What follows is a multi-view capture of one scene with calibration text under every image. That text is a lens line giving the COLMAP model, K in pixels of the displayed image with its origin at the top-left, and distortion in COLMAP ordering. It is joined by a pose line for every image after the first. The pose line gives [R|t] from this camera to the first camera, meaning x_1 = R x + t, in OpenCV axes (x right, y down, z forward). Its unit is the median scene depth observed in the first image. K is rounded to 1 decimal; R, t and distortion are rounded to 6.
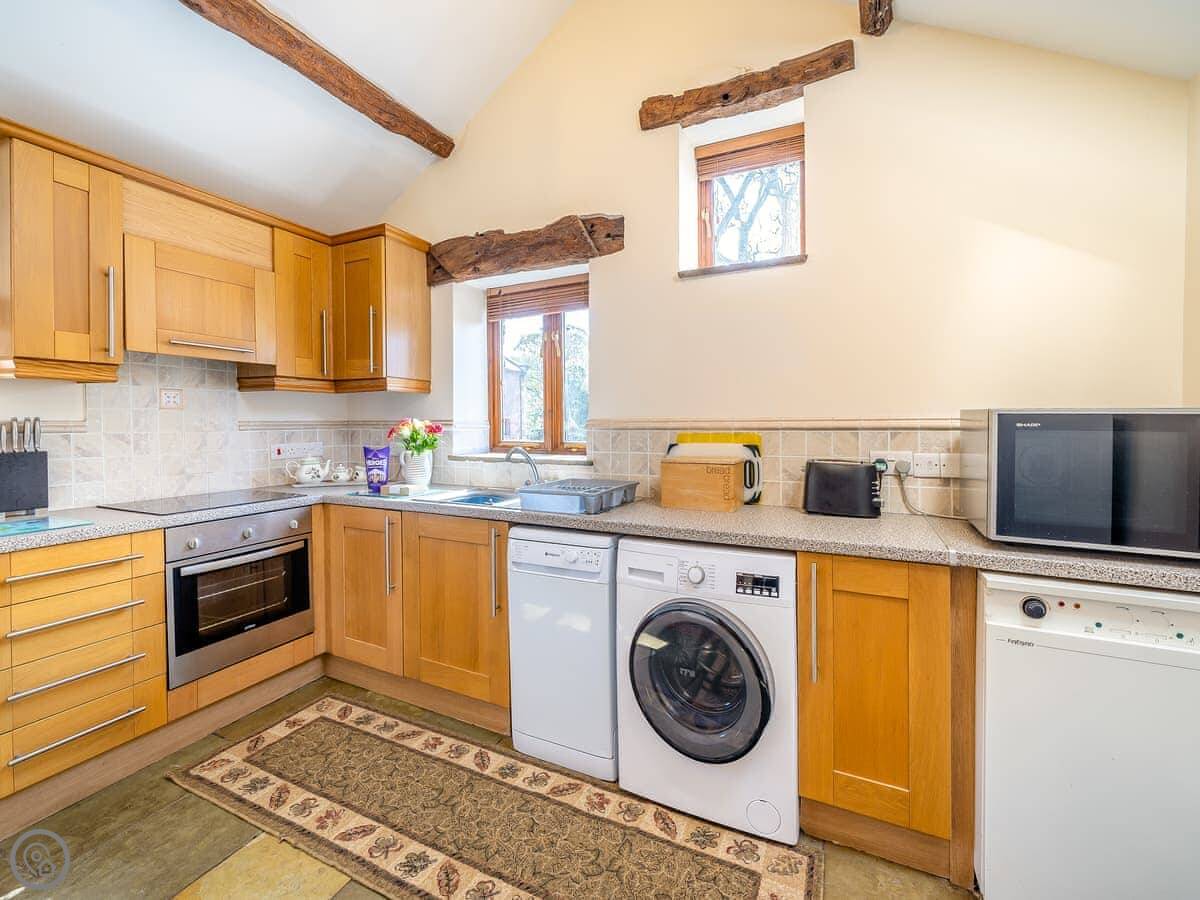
lens RADIAL K [[501.5, 0, 601.0], [0, 501.5, 422.1], [0, 0, 1]] dist [-0.000077, 0.000261]
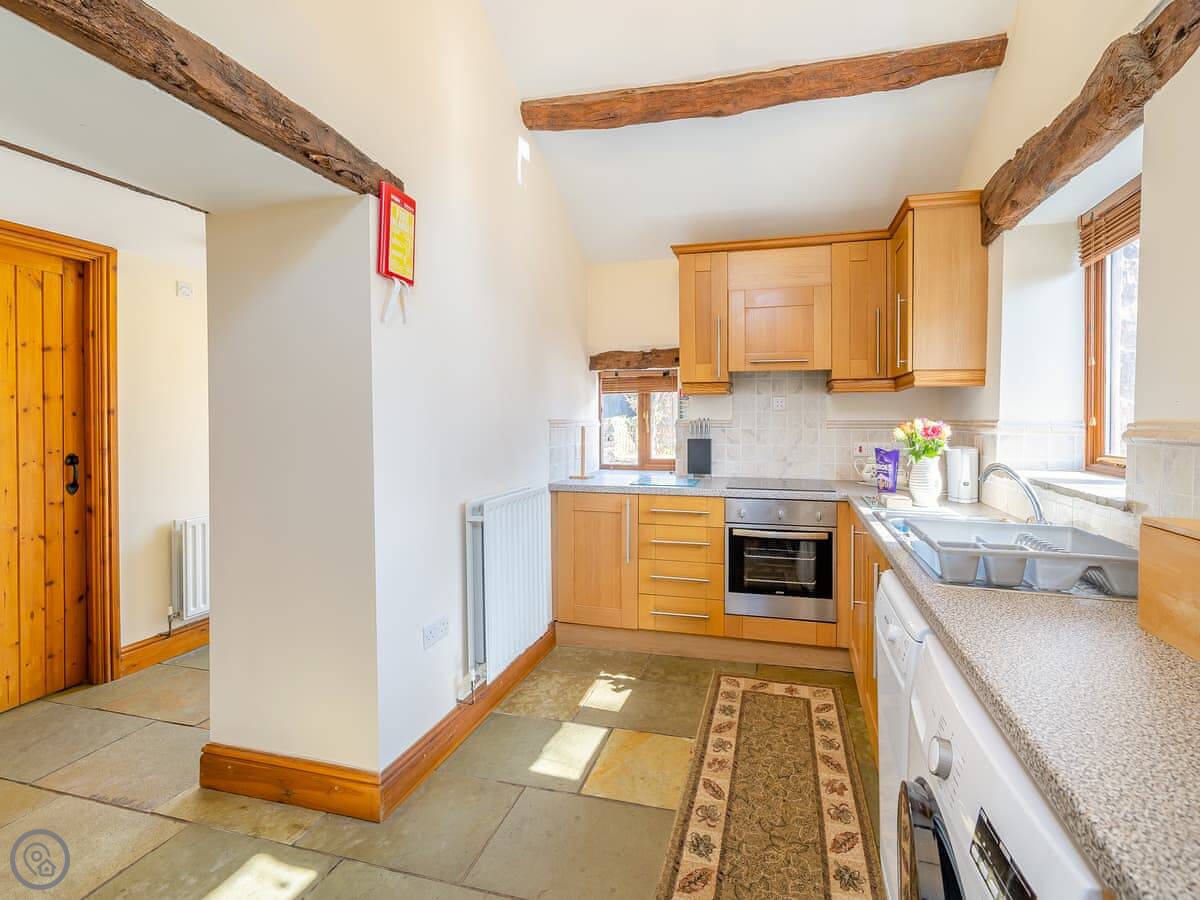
lens RADIAL K [[516.1, 0, 661.2], [0, 516.1, 424.3], [0, 0, 1]] dist [0.000454, 0.000205]
pose [[0.205352, 0.013601, -0.978594, 0.462438], [-0.001628, 0.999907, 0.013556, -0.010695], [0.978687, -0.001191, 0.205355, 0.490889]]
